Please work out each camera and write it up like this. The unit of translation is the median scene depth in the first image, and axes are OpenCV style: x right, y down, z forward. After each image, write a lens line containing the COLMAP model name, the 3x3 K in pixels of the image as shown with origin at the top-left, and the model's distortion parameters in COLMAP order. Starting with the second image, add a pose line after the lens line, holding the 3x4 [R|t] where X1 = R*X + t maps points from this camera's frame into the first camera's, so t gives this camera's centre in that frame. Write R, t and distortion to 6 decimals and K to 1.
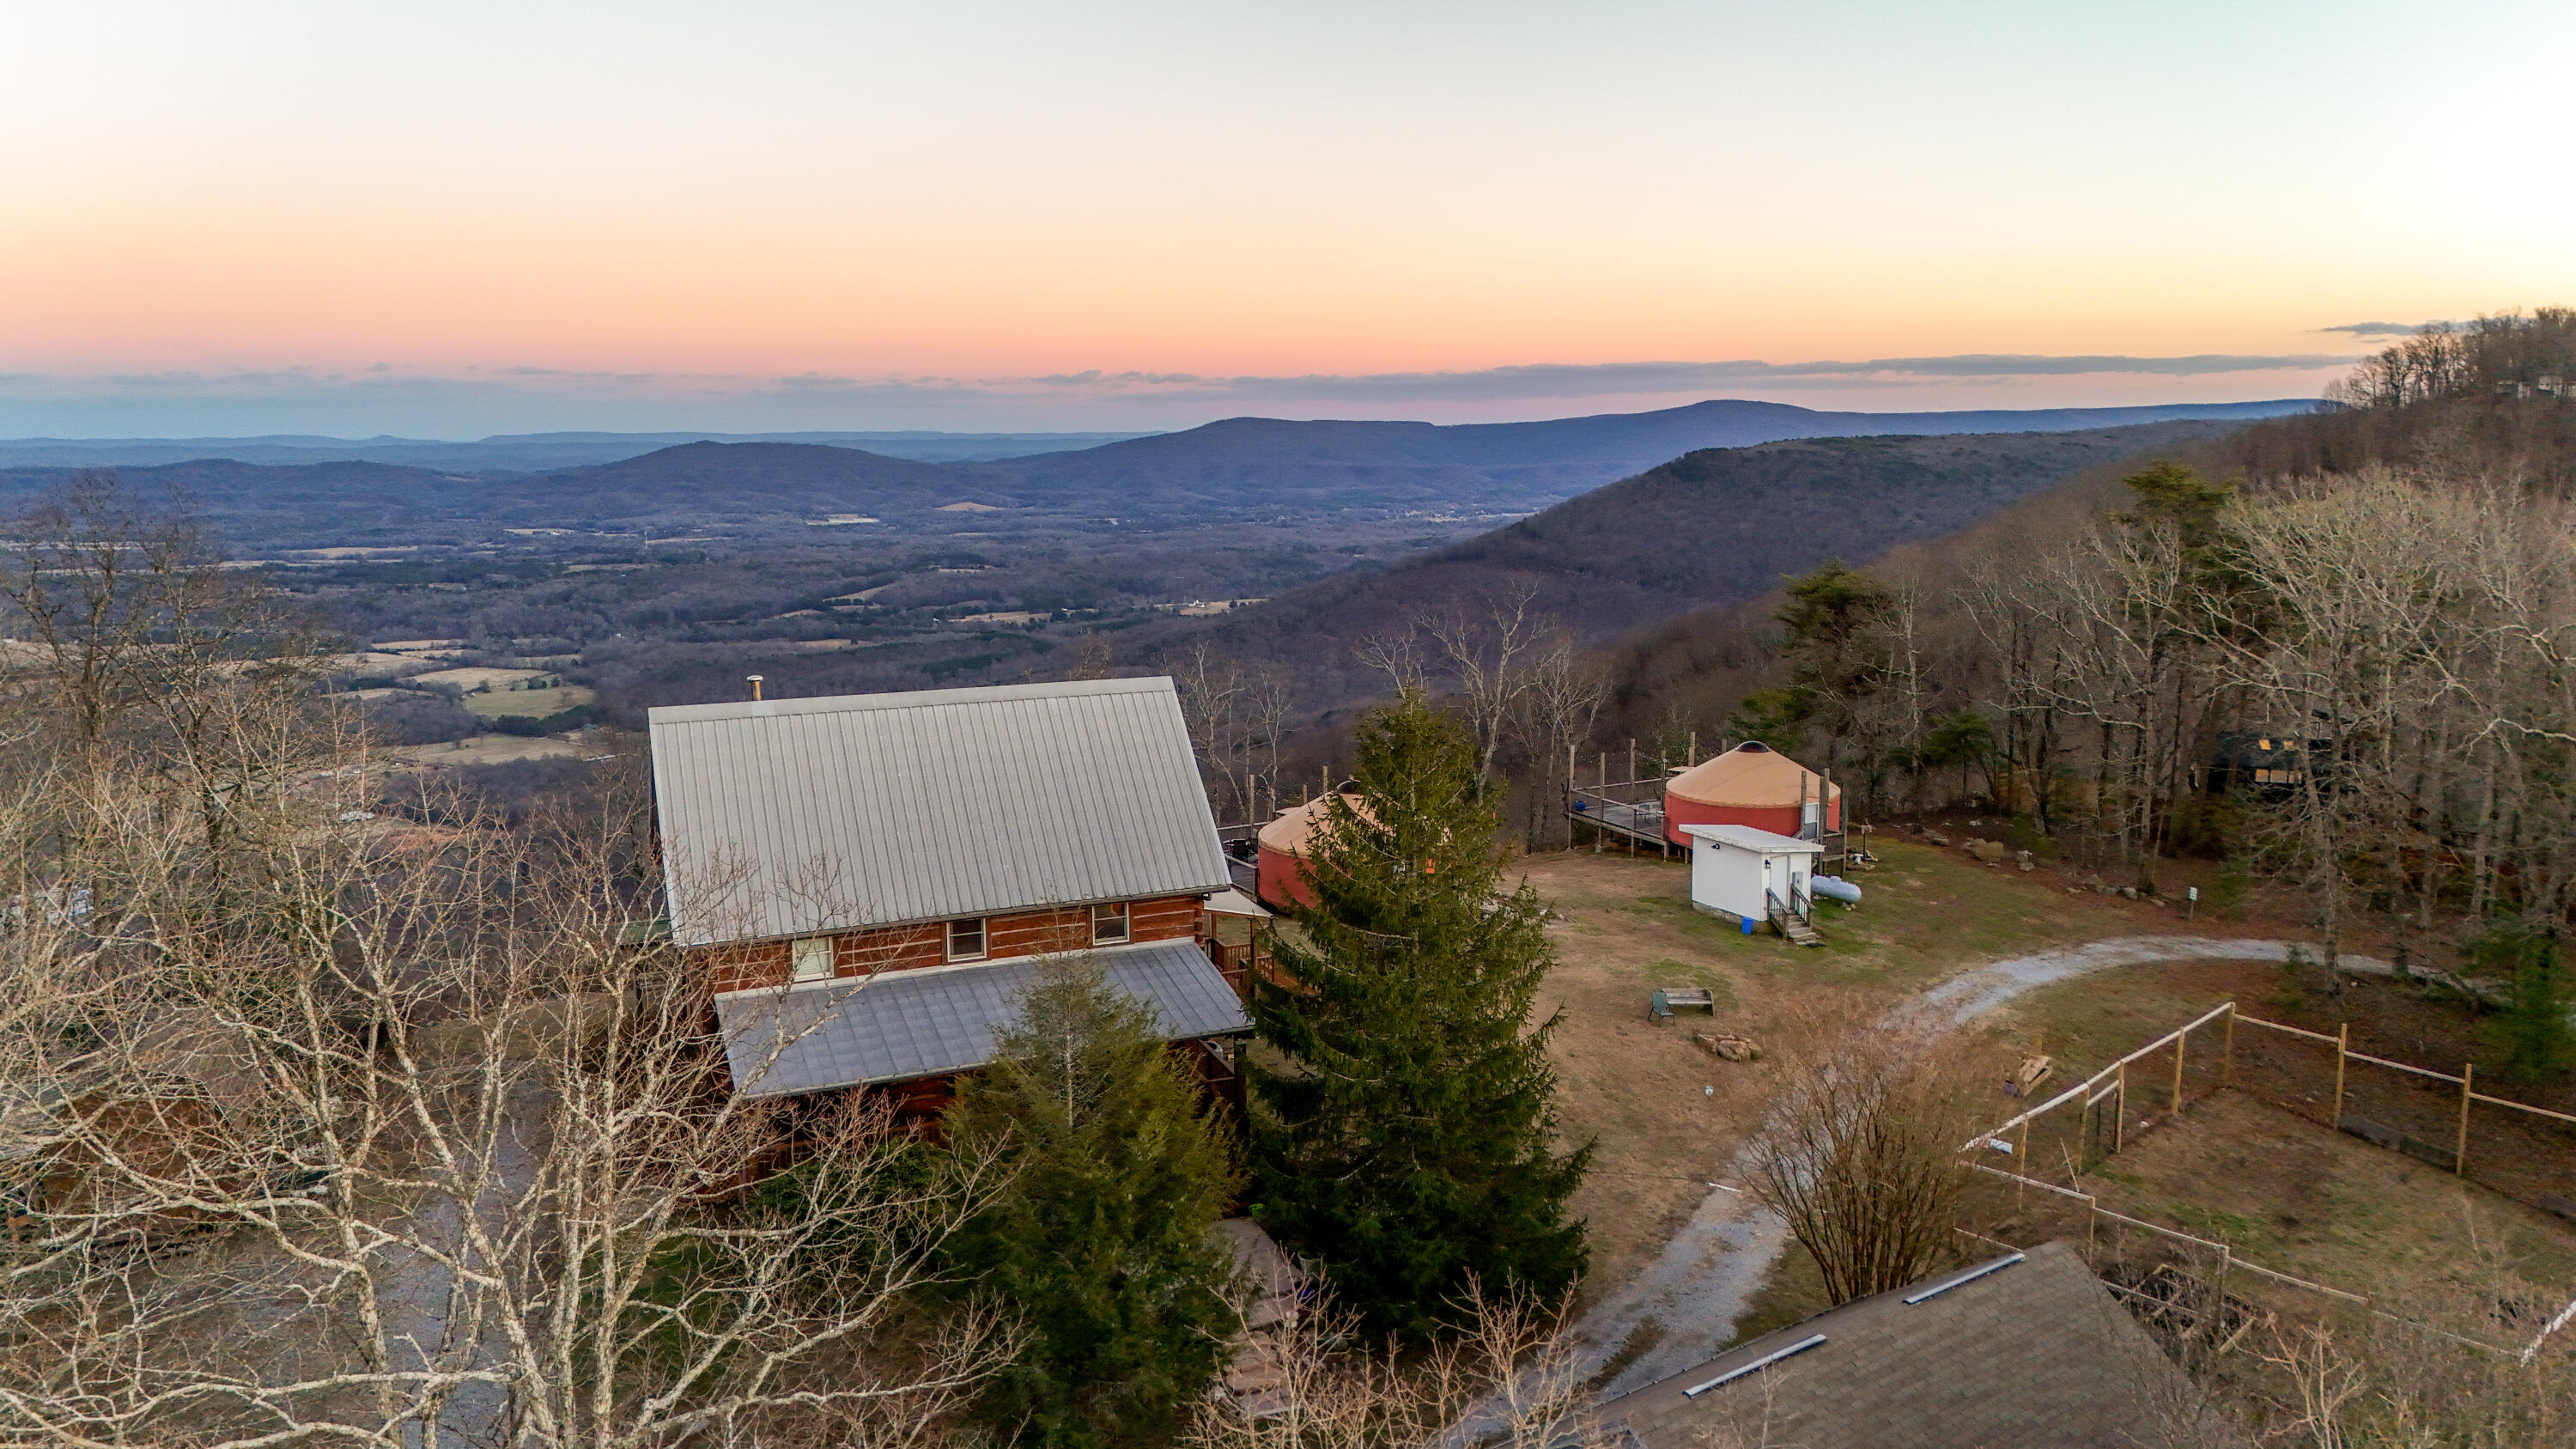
lens RADIAL K [[1882.2, 0, 1287.1], [0, 1882.2, 730.6], [0, 0, 1]] dist [0.086205, -0.083999]
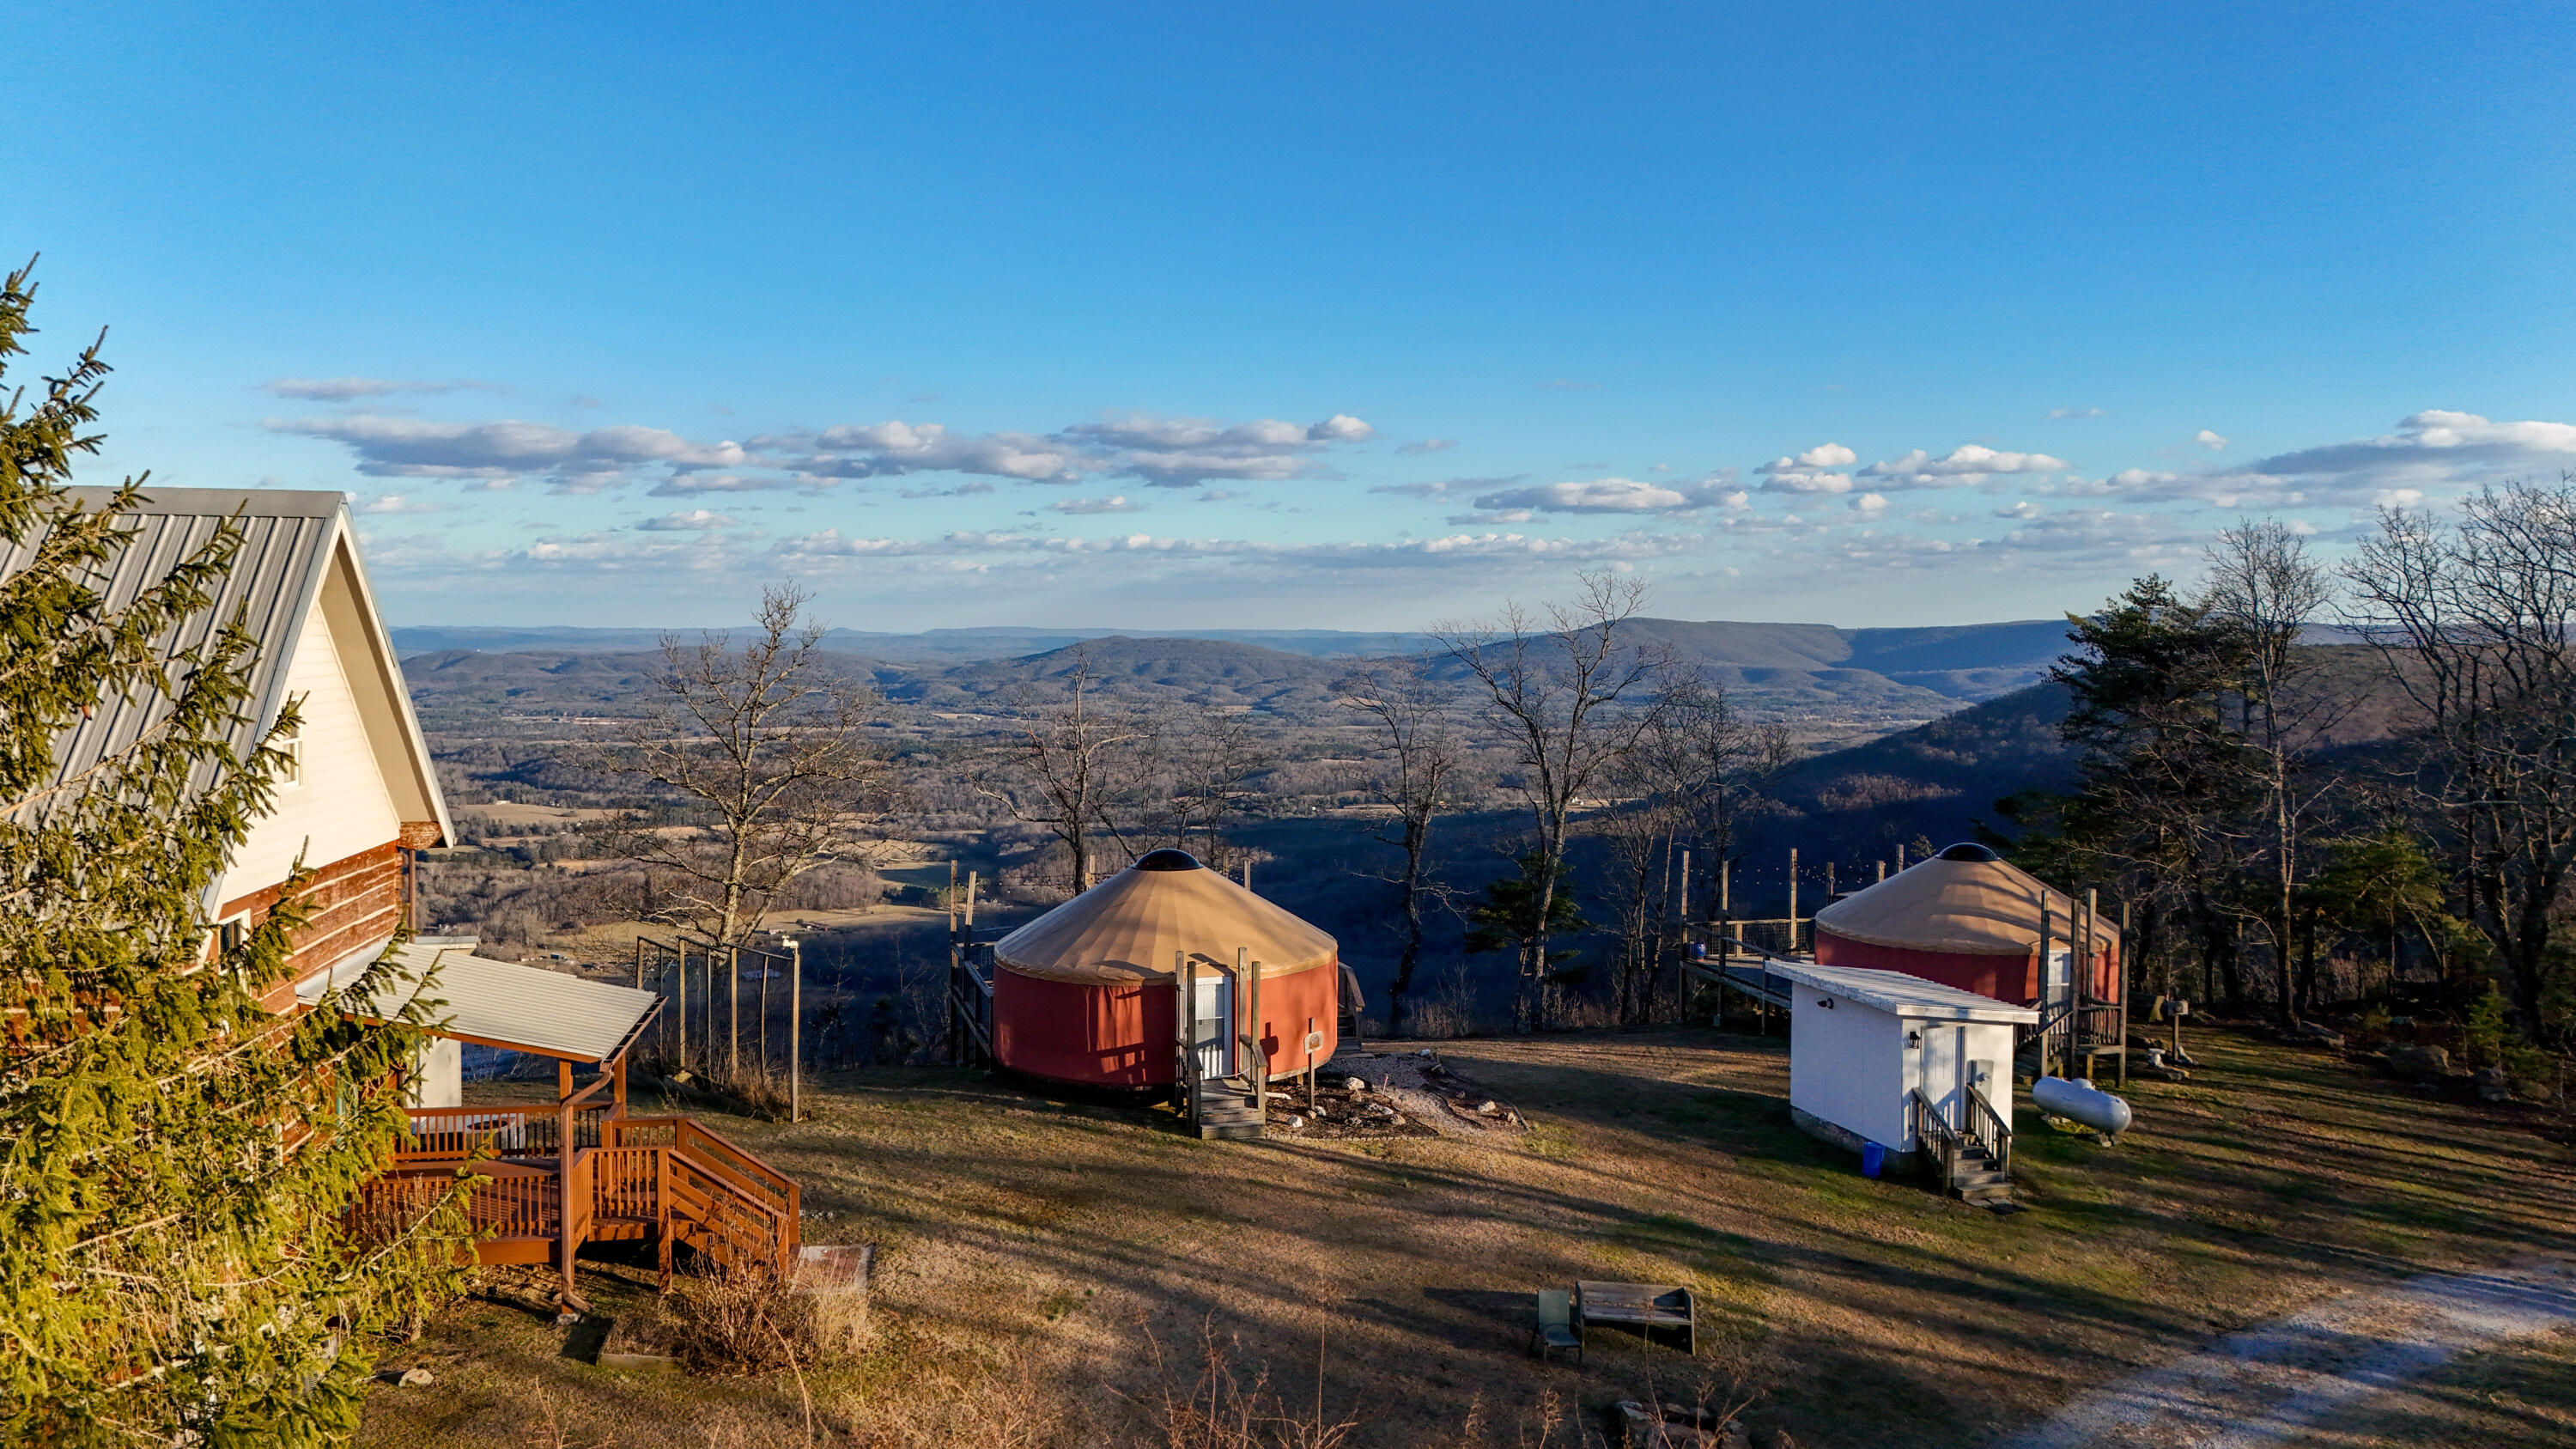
lens RADIAL K [[1882.2, 0, 1291.9], [0, 1882.2, 723.0], [0, 0, 1]] dist [0.086205, -0.083999]
pose [[0.979210, 0.025172, -0.201282, 0.231148], [-0.046845, 0.993510, -0.103650, 0.056845], [0.197367, 0.110924, 0.974034, 0.555302]]
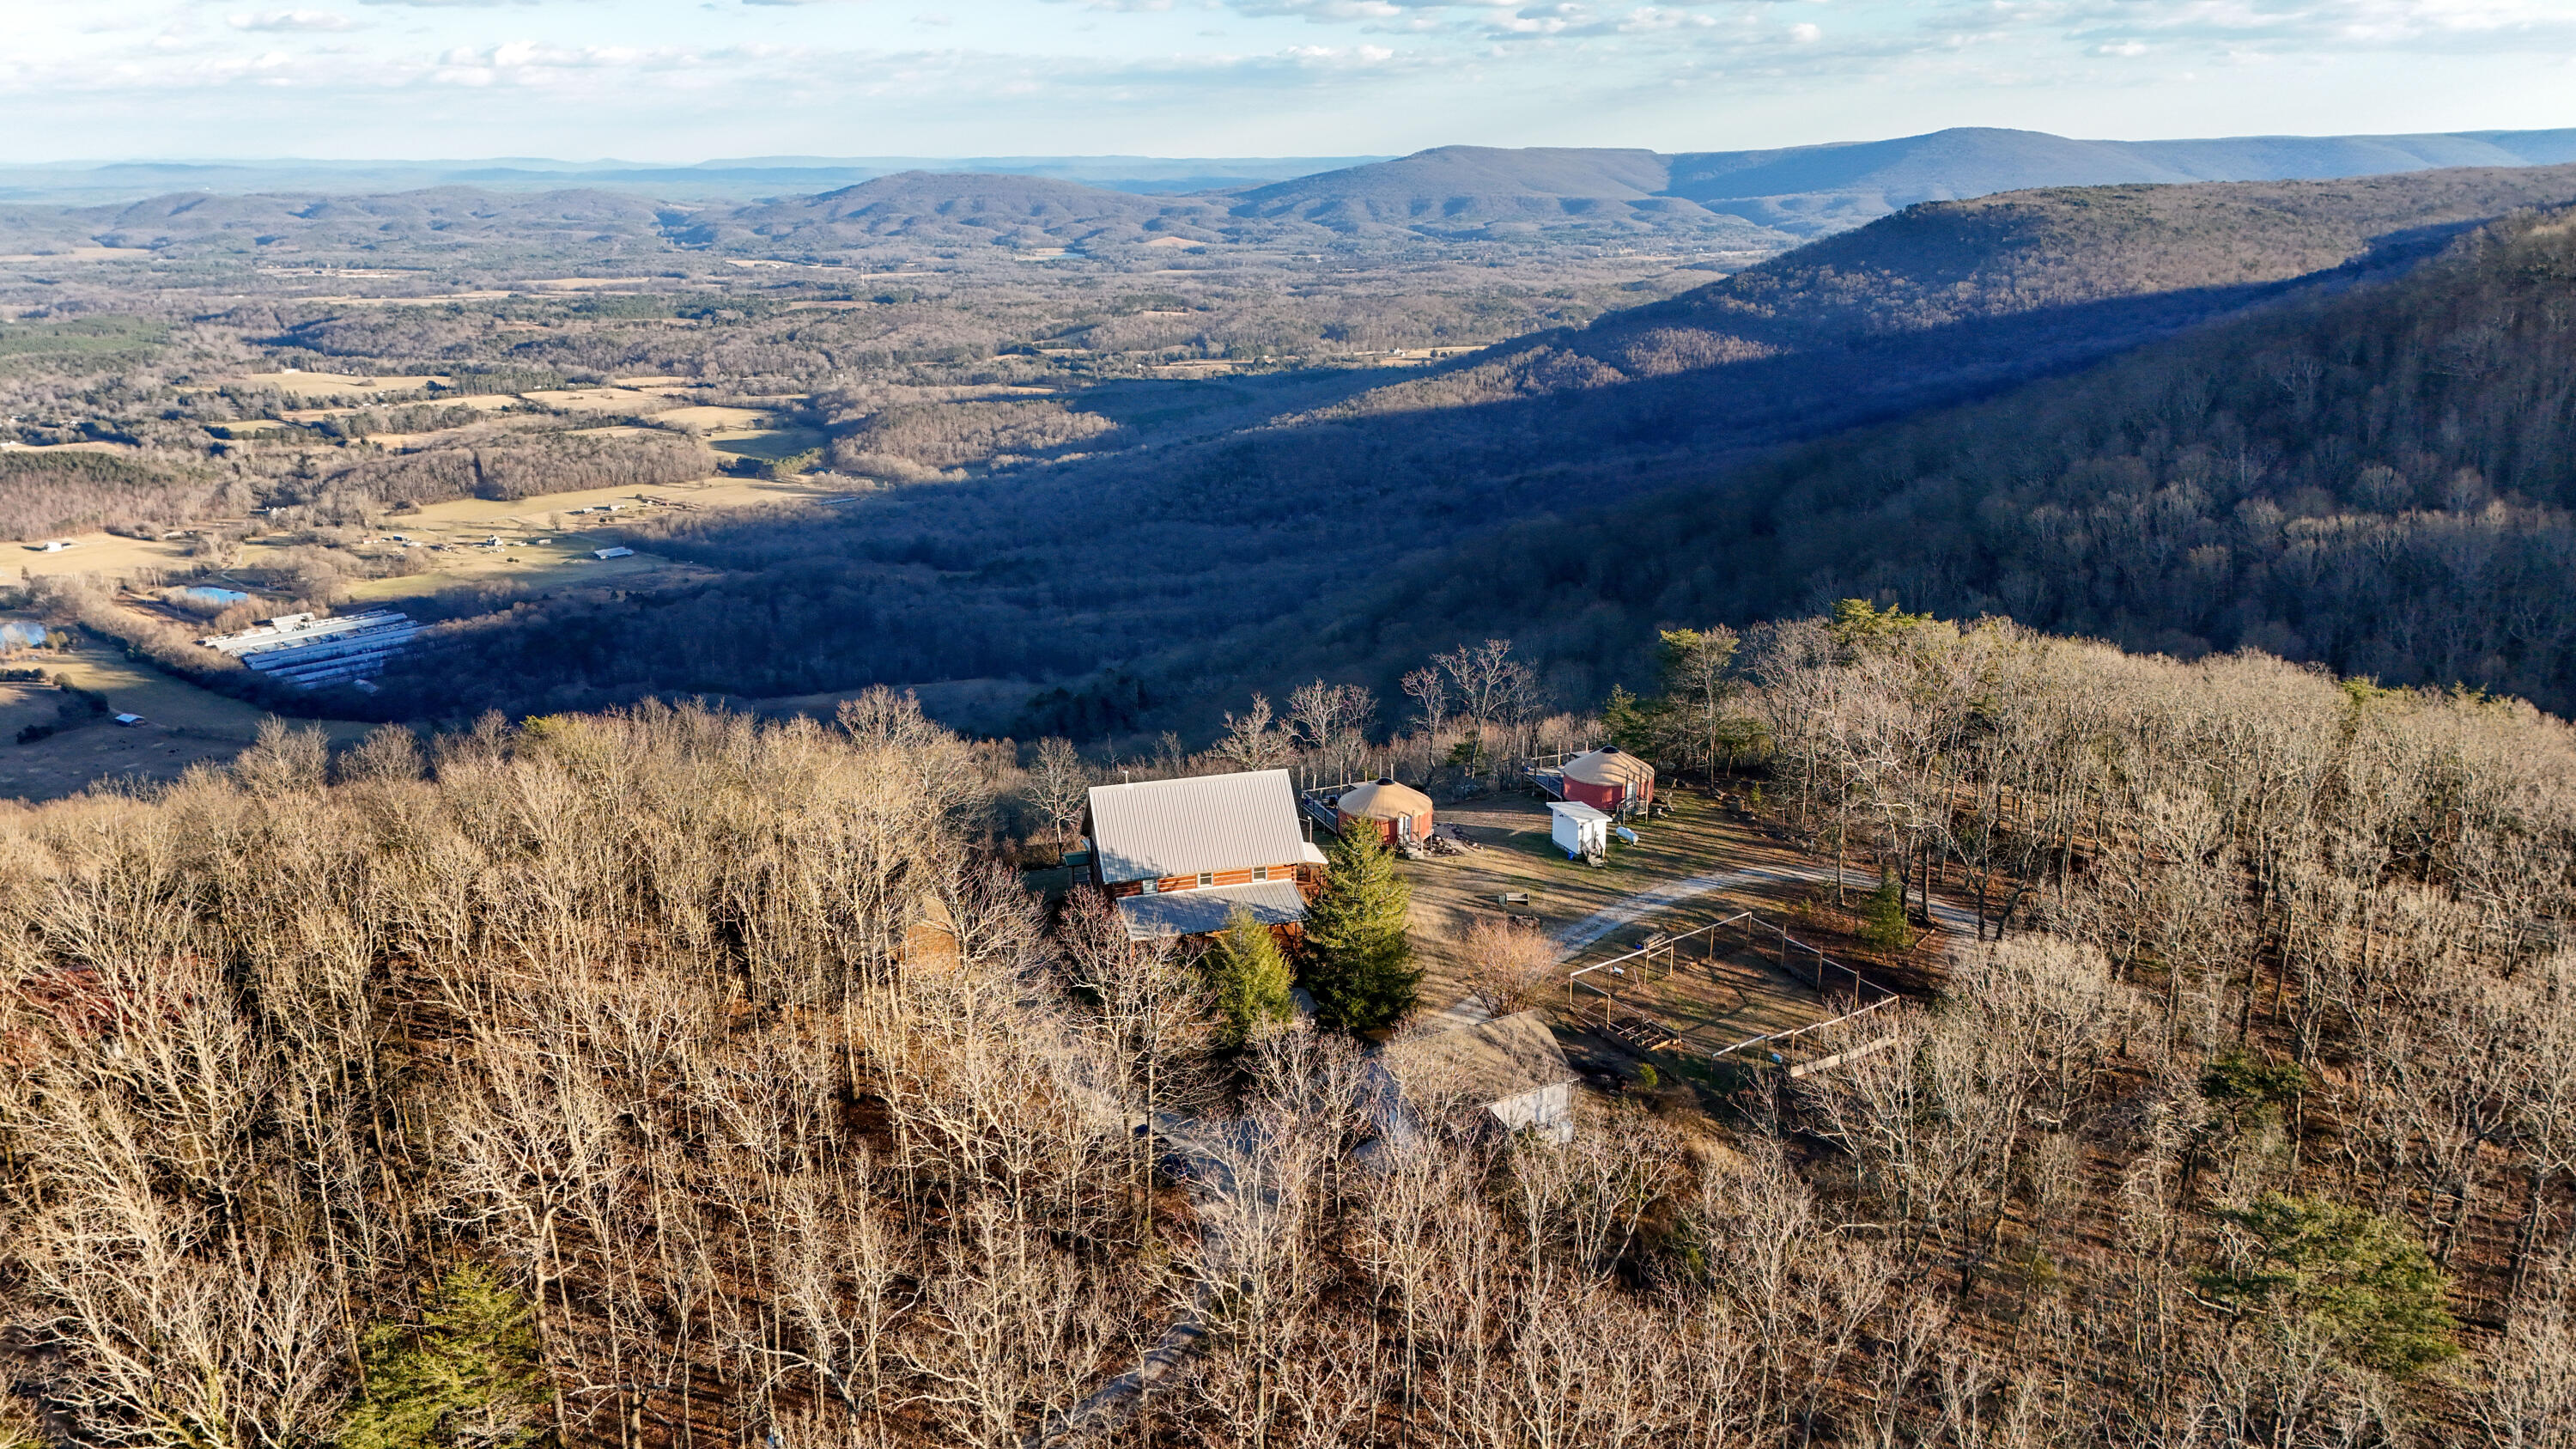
lens RADIAL K [[1882.2, 0, 1291.4], [0, 1882.2, 728.4], [0, 0, 1]] dist [0.086205, -0.083999]
pose [[0.994418, 0.034355, -0.099767, 0.170317], [-0.020498, 0.990396, 0.136733, -0.379486], [0.103506, -0.133925, 0.985571, -1.280338]]
